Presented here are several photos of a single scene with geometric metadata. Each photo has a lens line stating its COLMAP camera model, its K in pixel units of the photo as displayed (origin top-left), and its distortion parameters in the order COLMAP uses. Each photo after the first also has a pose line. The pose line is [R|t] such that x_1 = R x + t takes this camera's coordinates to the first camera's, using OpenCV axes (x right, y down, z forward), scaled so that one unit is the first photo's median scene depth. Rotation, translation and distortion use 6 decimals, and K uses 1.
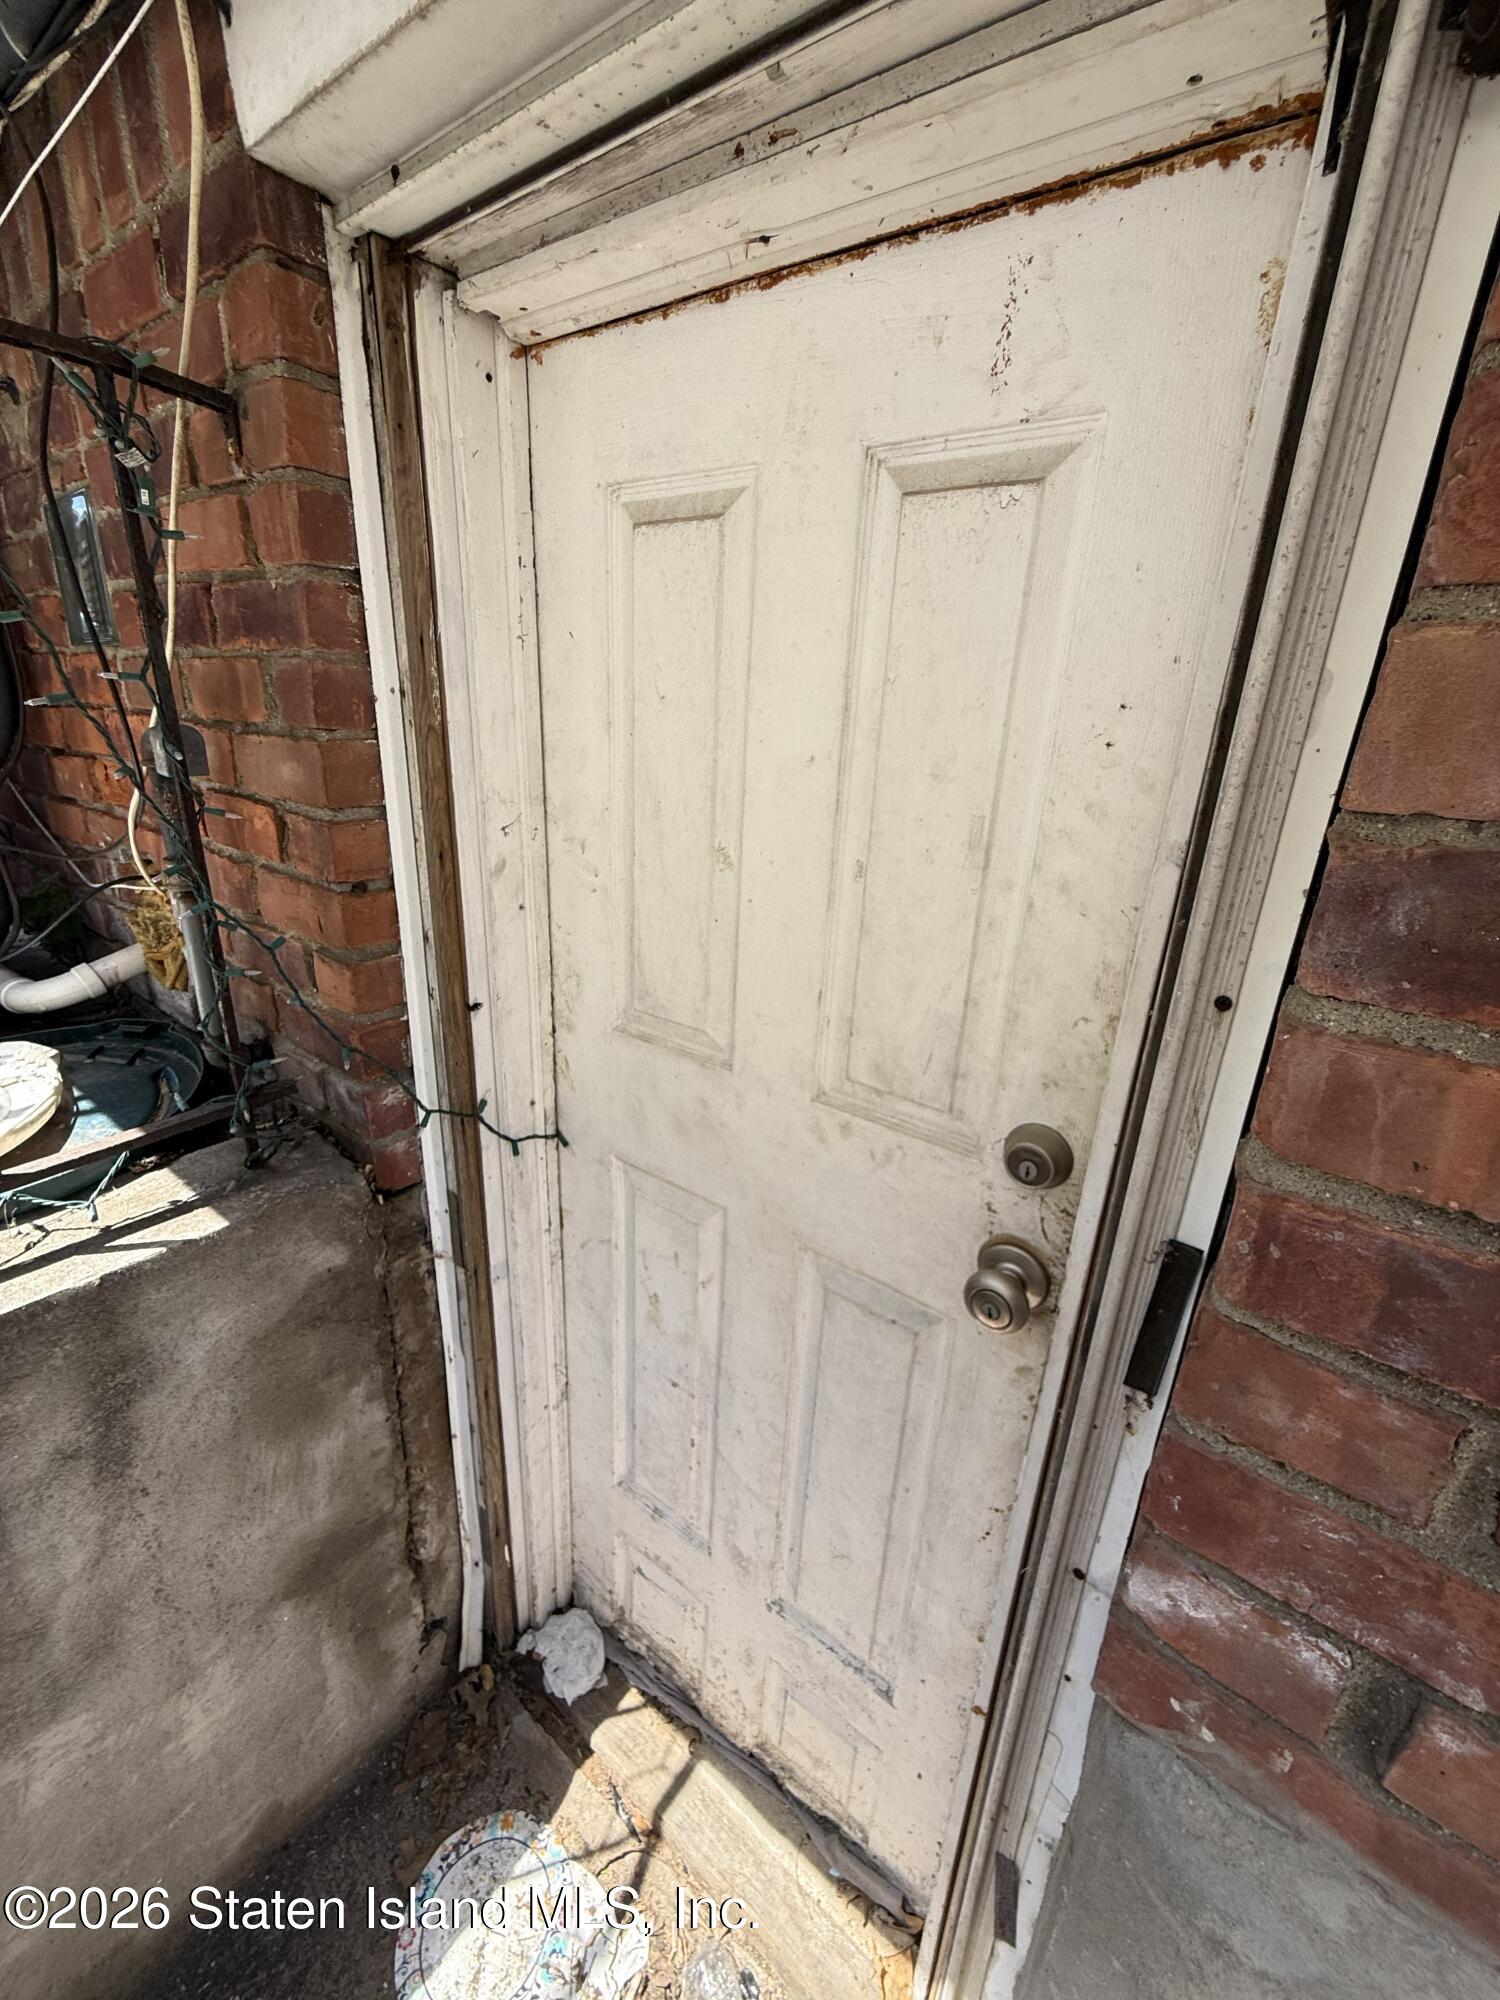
lens RADIAL K [[798.4, 0, 750.8], [0, 798.4, 995.3], [0, 0, 1]] dist [-0.000289, 0.001116]
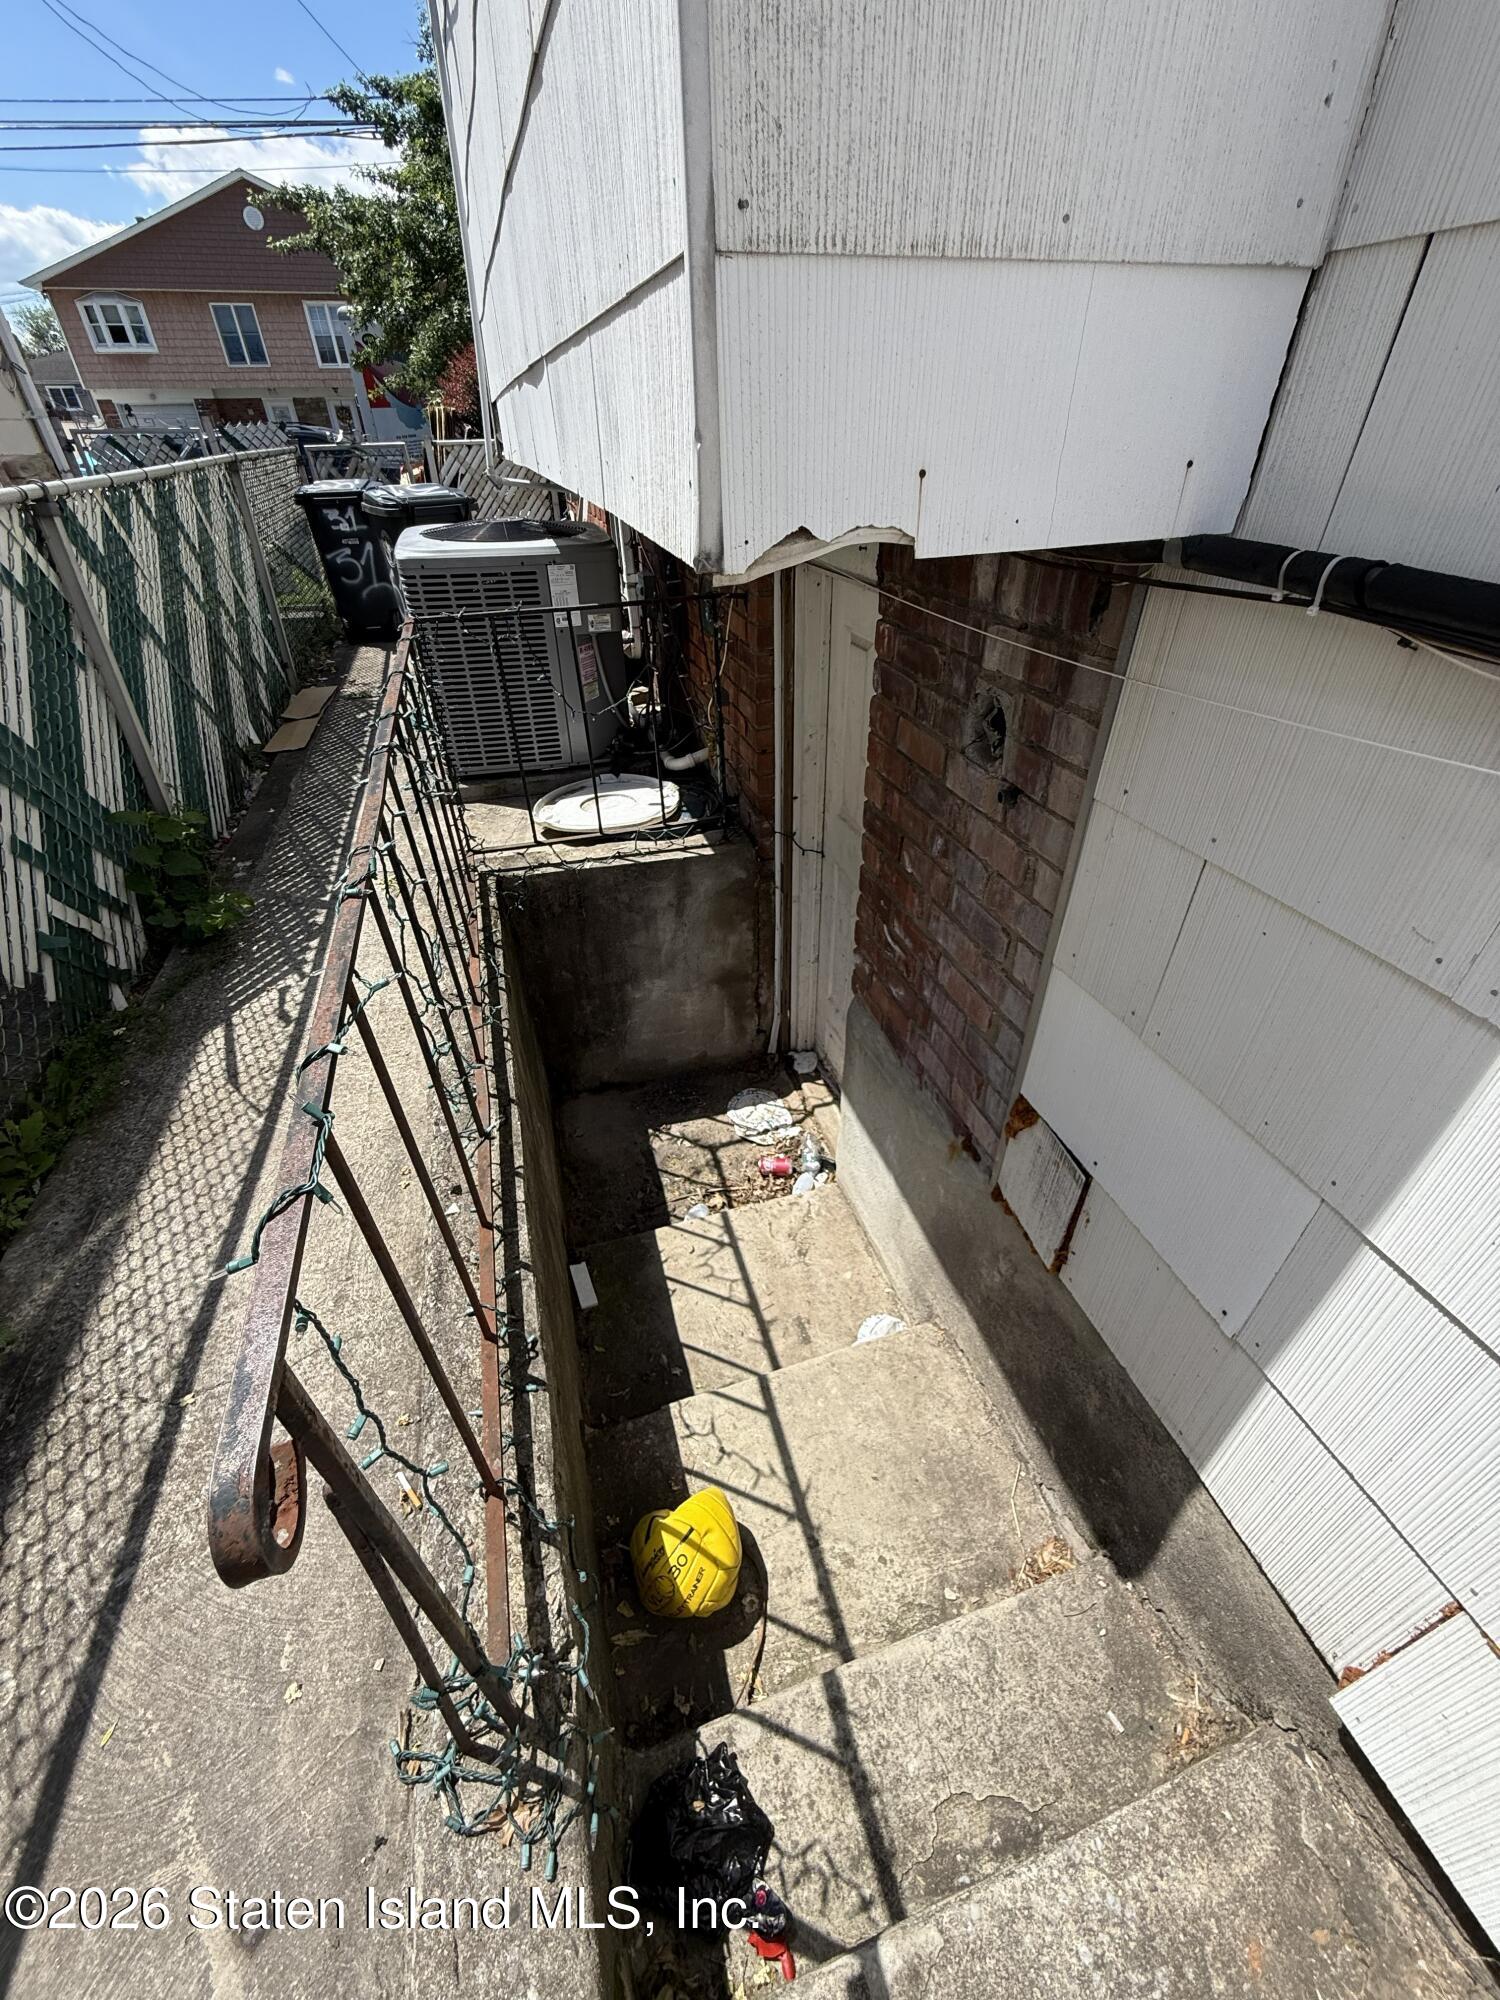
lens RADIAL K [[798.4, 0, 750.8], [0, 798.4, 995.3], [0, 0, 1]] dist [-0.000289, 0.001116]
pose [[0.806018, 0.297390, -0.511756, 1.130912], [-0.143736, 0.937076, 0.318166, -0.199410], [0.574173, -0.182890, 0.798045, -1.405413]]
